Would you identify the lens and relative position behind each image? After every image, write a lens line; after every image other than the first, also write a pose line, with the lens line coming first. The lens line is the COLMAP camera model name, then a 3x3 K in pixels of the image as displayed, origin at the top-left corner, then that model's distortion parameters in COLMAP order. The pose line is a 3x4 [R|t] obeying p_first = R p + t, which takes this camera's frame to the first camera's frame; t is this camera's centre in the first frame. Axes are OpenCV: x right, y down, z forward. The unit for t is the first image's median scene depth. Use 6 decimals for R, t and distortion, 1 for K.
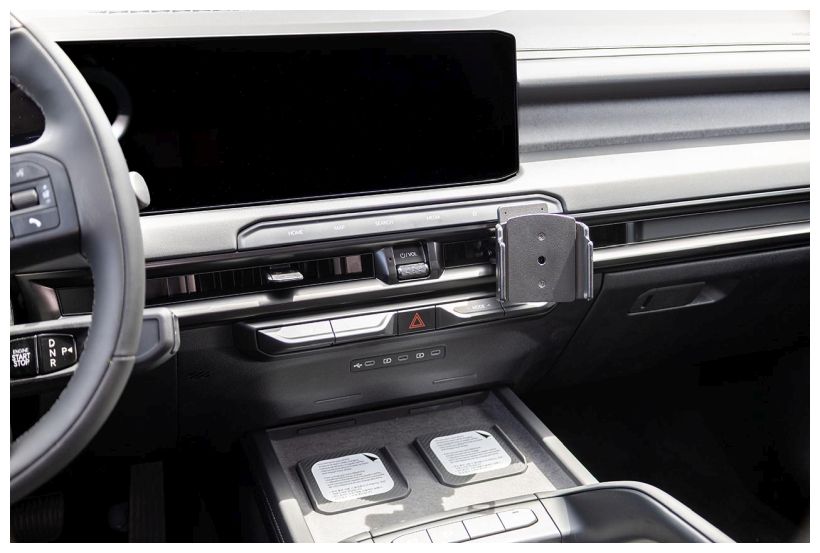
lens RADIAL K [[882.6, 0, 412.2], [0, 882.6, 278.6], [0, 0, 1]] dist [-0.076549, 0.000000]
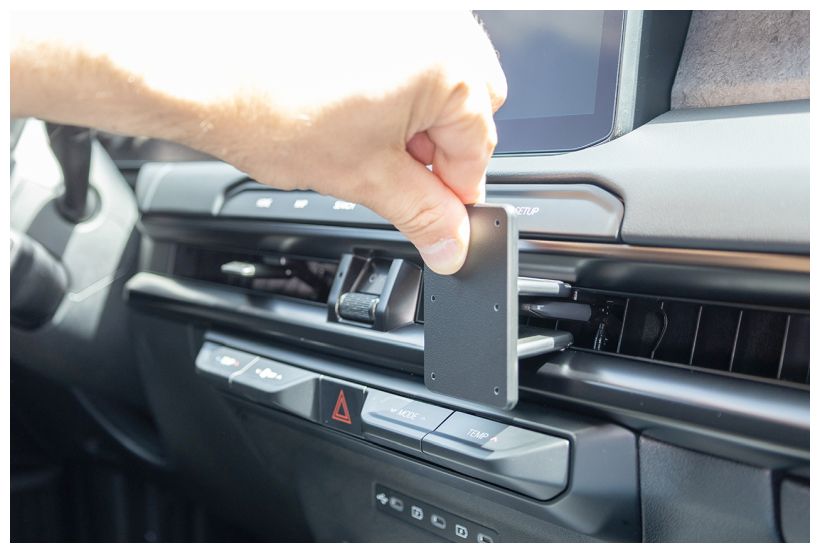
lens RADIAL K [[1136.8, 0, 355.9], [0, 1136.8, 217.7], [0, 0, 1]] dist [0.003253, 0.000000]
pose [[0.209930, 0.039473, -0.976919, 0.626801], [-0.322003, 0.946232, -0.030962, -0.035690], [0.923170, 0.321070, 0.211353, 0.839856]]
